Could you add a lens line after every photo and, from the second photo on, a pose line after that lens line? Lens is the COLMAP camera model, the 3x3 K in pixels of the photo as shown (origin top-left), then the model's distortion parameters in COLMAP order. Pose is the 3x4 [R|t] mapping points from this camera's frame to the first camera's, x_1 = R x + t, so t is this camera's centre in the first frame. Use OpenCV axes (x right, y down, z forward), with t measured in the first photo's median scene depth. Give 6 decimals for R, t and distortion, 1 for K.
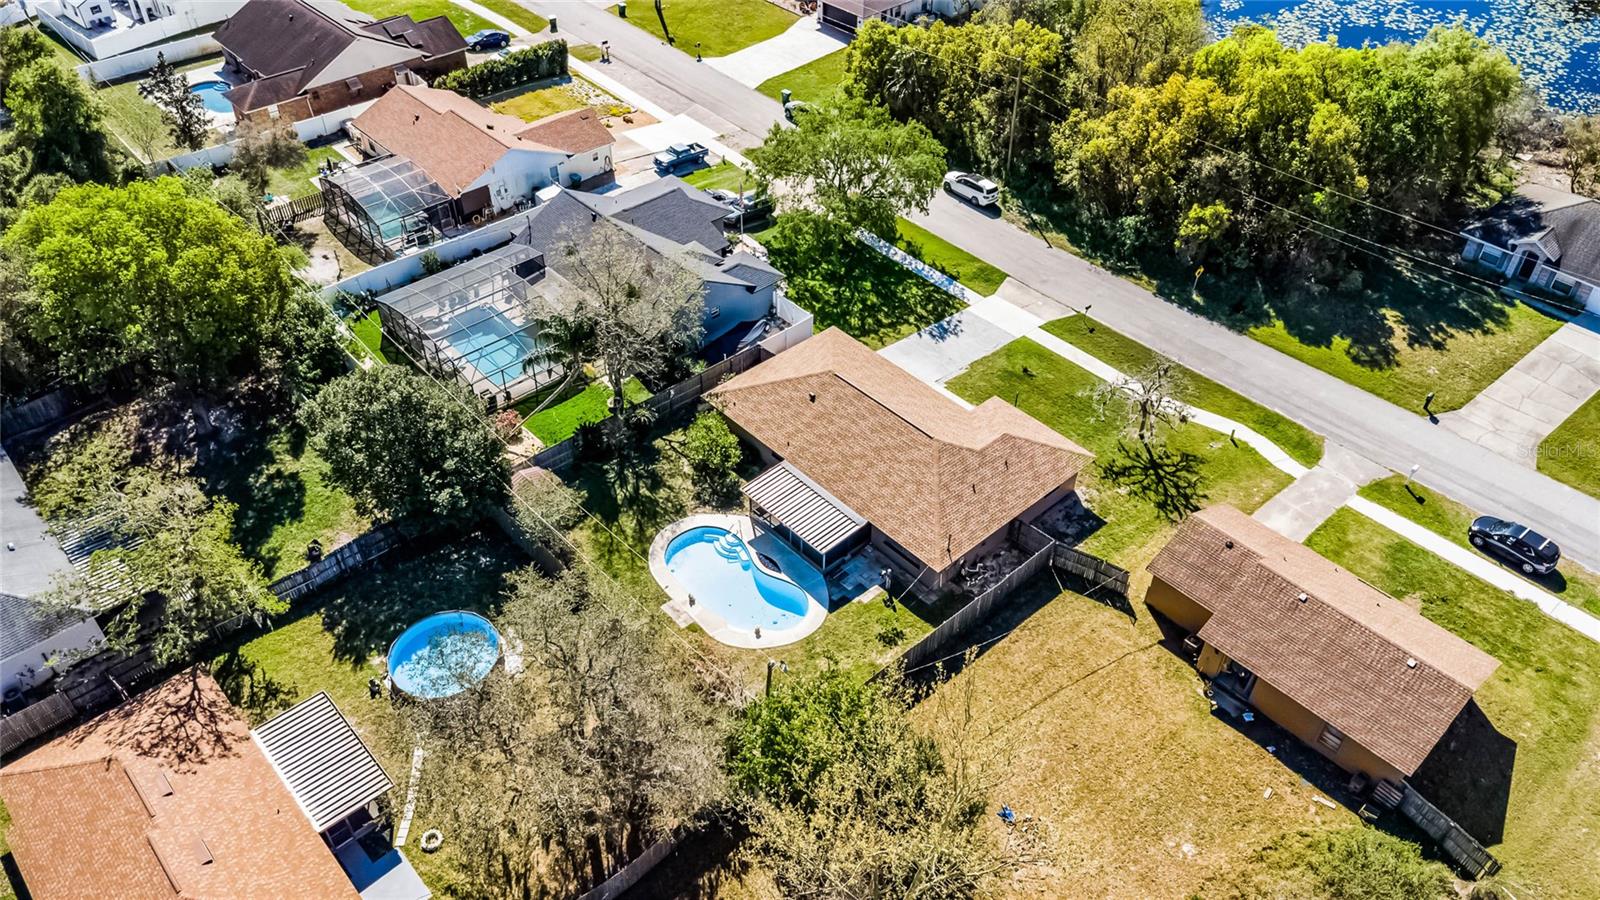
lens RADIAL K [[1174.7, 0, 805.4], [0, 1174.7, 451.7], [0, 0, 1]] dist [-0.005331, -0.005589]
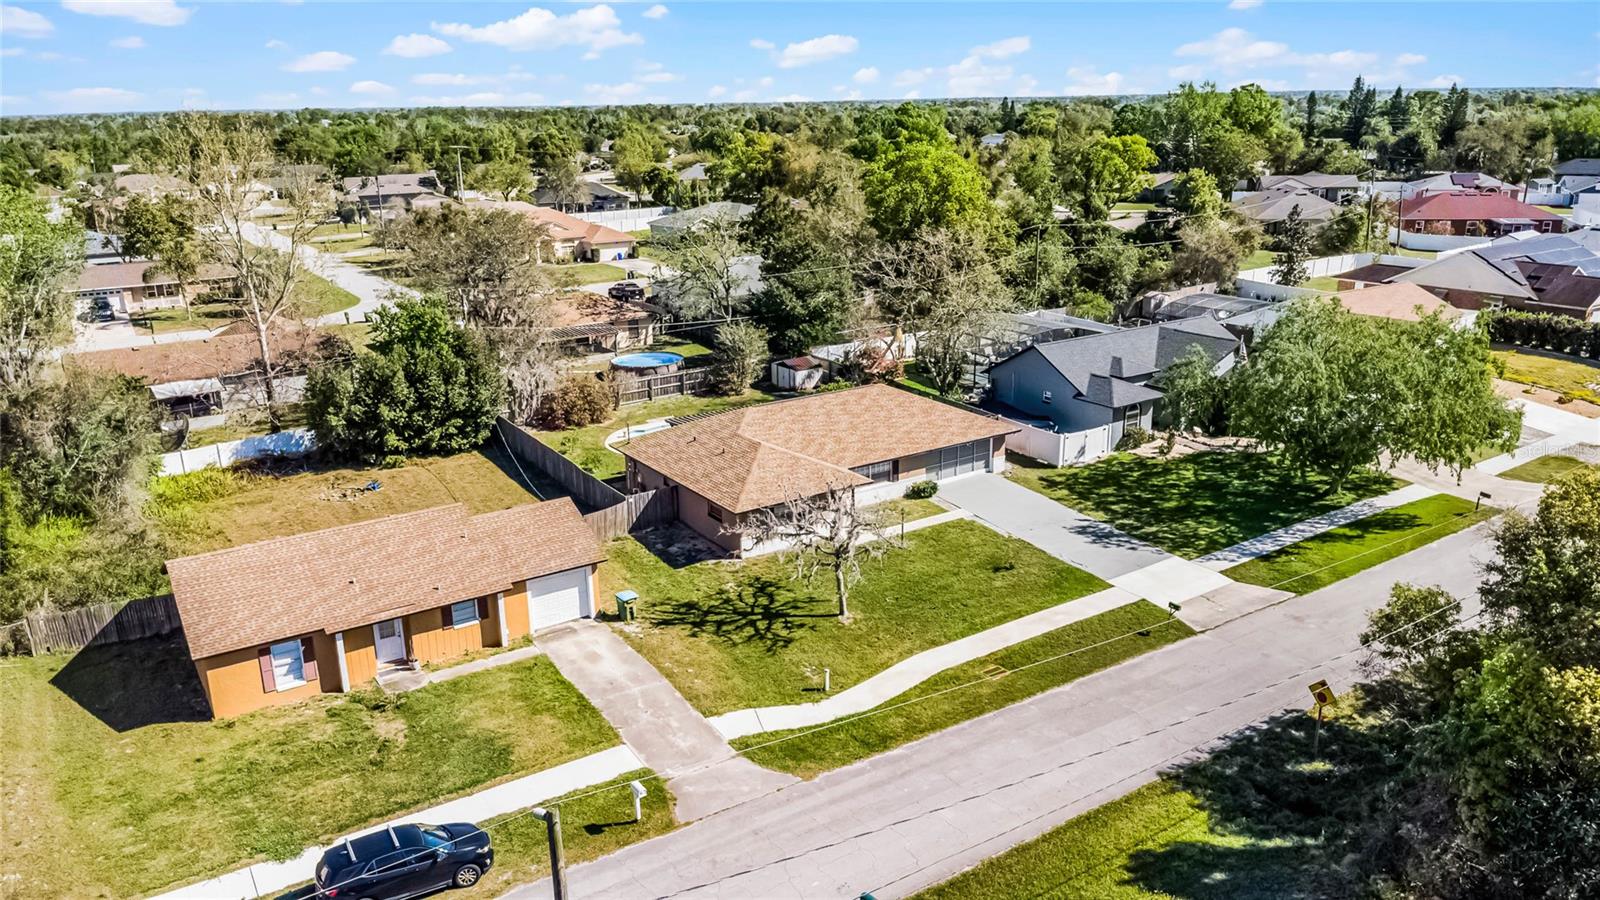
lens RADIAL K [[1174.7, 0, 804.3], [0, 1174.7, 447.4], [0, 0, 1]] dist [-0.005331, -0.005589]
pose [[-0.151032, 0.269701, -0.951026, 0.896582], [-0.630267, 0.714884, 0.302826, -0.270152], [0.761546, 0.645137, 0.062013, 0.882823]]
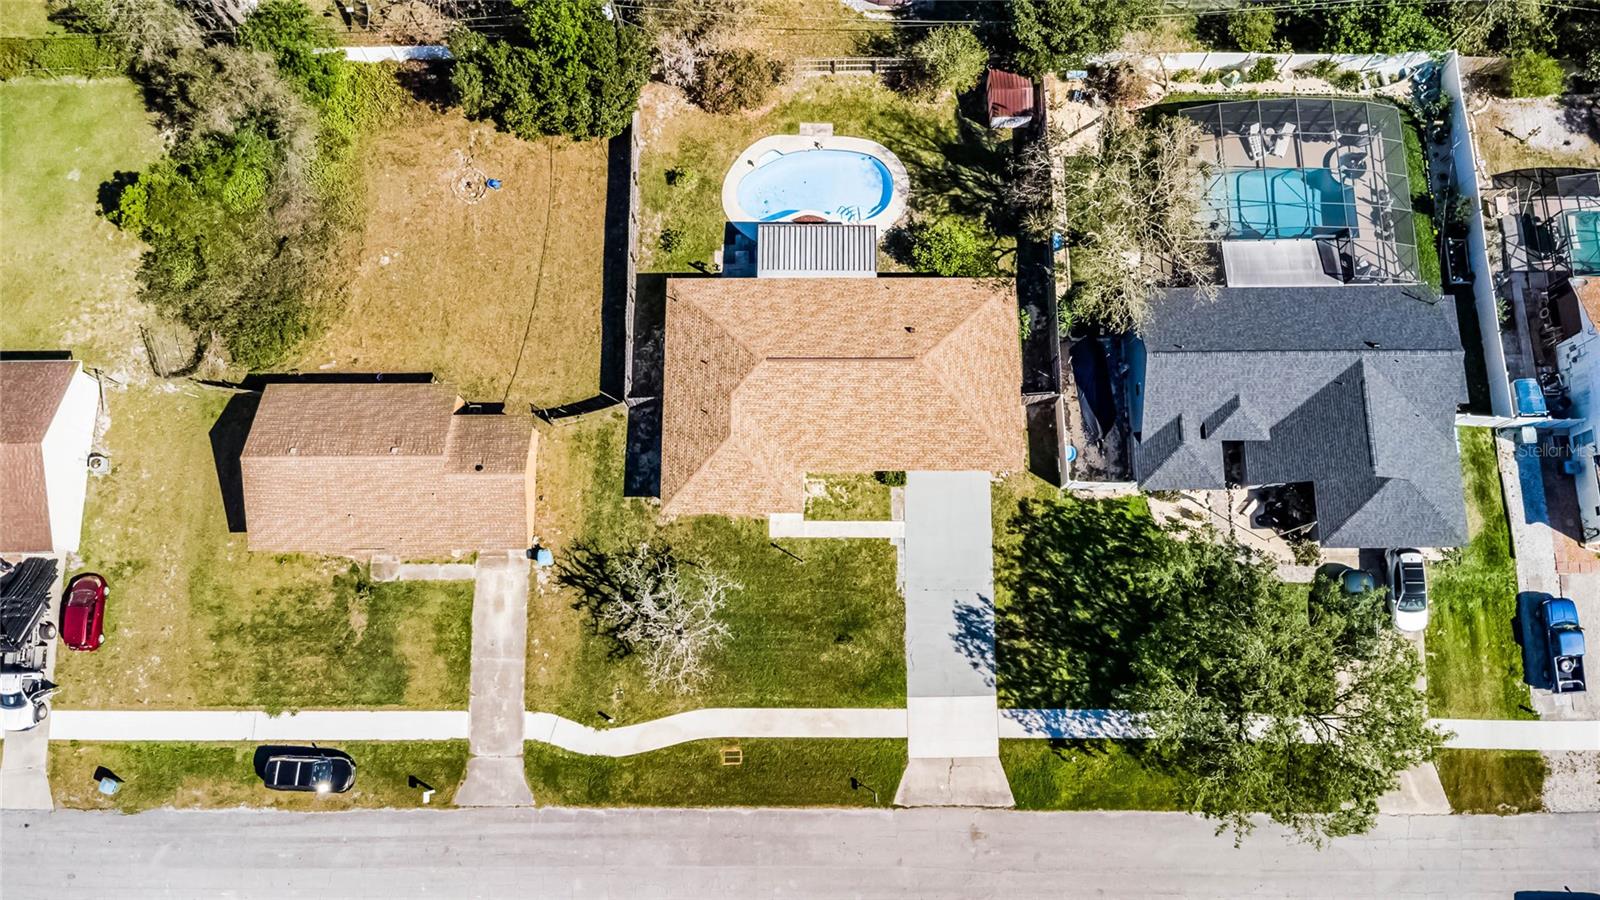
lens RADIAL K [[1174.7, 0, 807.3], [0, 1174.7, 454.1], [0, 0, 1]] dist [-0.005331, -0.005589]
pose [[-0.676653, 0.715736, -0.172809, 0.275648], [-0.480276, -0.251144, 0.840394, -0.772039], [0.558100, 0.651651, 0.513688, 0.504893]]
